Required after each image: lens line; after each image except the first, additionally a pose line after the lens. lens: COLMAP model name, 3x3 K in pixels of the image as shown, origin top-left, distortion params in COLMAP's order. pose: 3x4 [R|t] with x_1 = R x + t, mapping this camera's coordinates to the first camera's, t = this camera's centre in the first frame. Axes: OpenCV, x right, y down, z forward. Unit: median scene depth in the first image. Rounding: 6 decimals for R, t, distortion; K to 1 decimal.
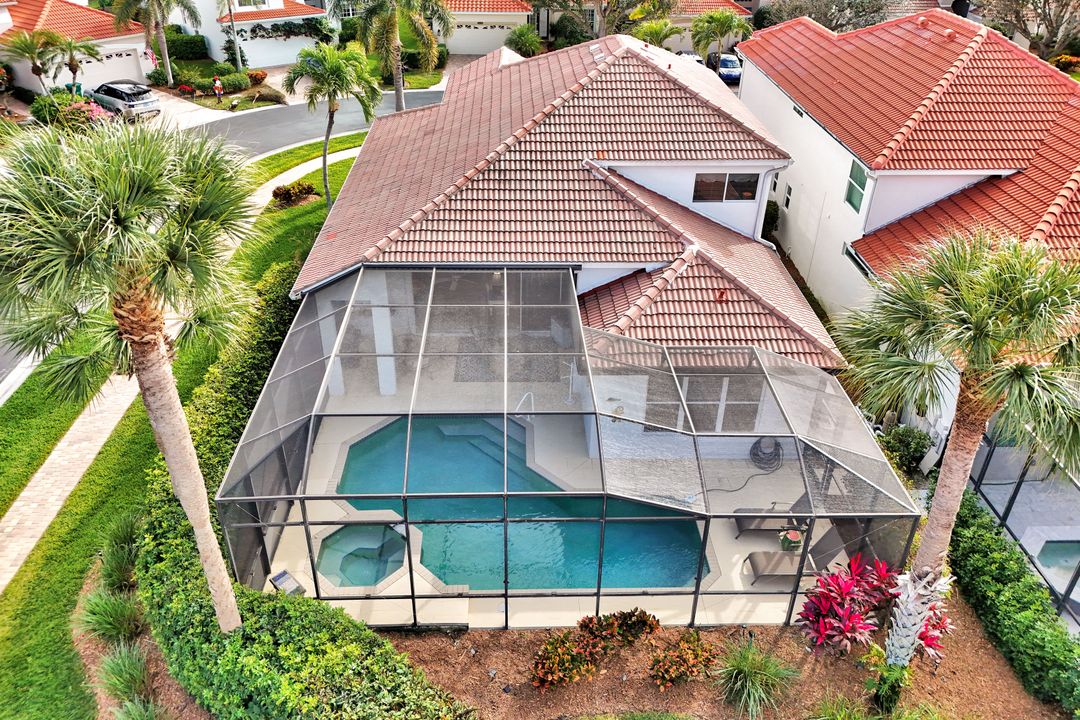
lens RADIAL K [[829.6, 0, 540.0], [0, 829.6, 360.0], [0, 0, 1]] dist [0.043895, -0.000746]
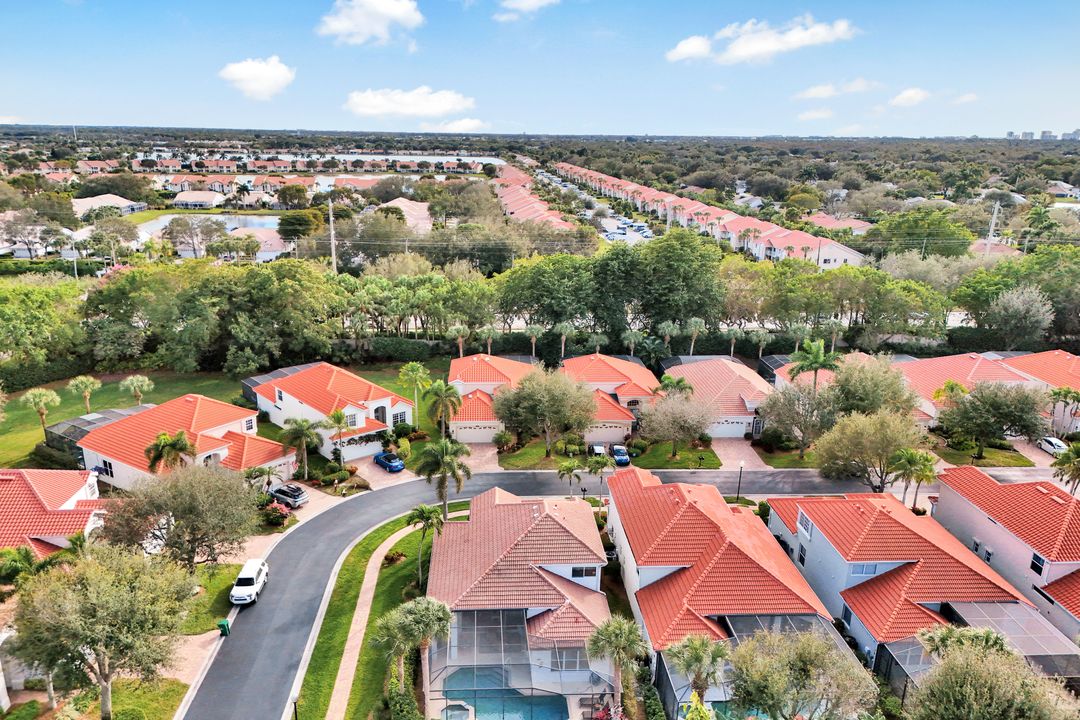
lens RADIAL K [[829.6, 0, 540.0], [0, 829.6, 360.0], [0, 0, 1]] dist [0.043895, -0.000746]
pose [[0.999297, -0.003171, 0.037353, -0.010378], [0.014170, 0.954442, -0.298058, -0.067007], [-0.034706, 0.298378, 0.953817, -1.713125]]
